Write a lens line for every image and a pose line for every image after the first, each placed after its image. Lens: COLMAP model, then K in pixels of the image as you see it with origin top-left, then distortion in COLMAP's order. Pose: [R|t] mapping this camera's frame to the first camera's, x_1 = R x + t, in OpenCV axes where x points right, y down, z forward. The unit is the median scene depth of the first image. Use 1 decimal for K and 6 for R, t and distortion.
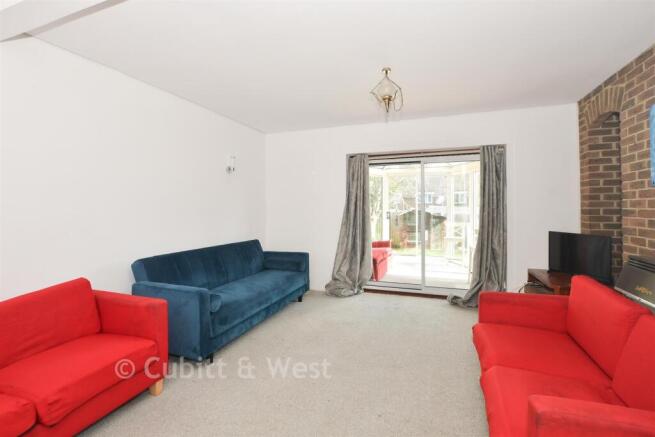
lens RADIAL K [[306.7, 0, 327.8], [0, 306.7, 207.4], [0, 0, 1]] dist [-0.025999, 0.000600]
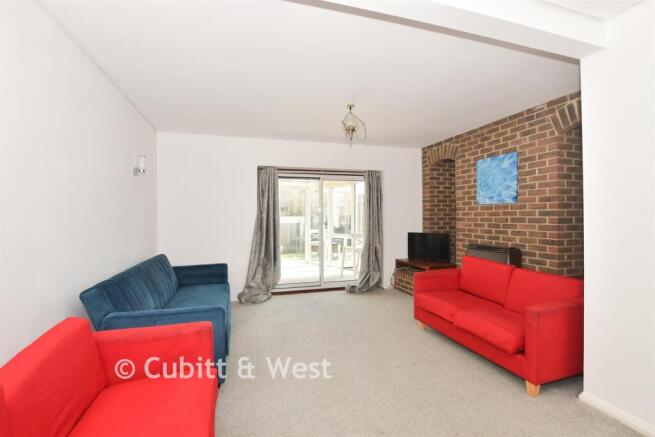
lens RADIAL K [[302.5, 0, 327.5], [0, 302.5, 218.5], [0, 0, 1]] dist [-0.029467, 0.000587]
pose [[0.797962, -0.005283, 0.602685, -0.442660], [0.003012, 0.999984, 0.004778, 0.001984], [-0.602700, -0.001997, 0.797965, 0.049951]]
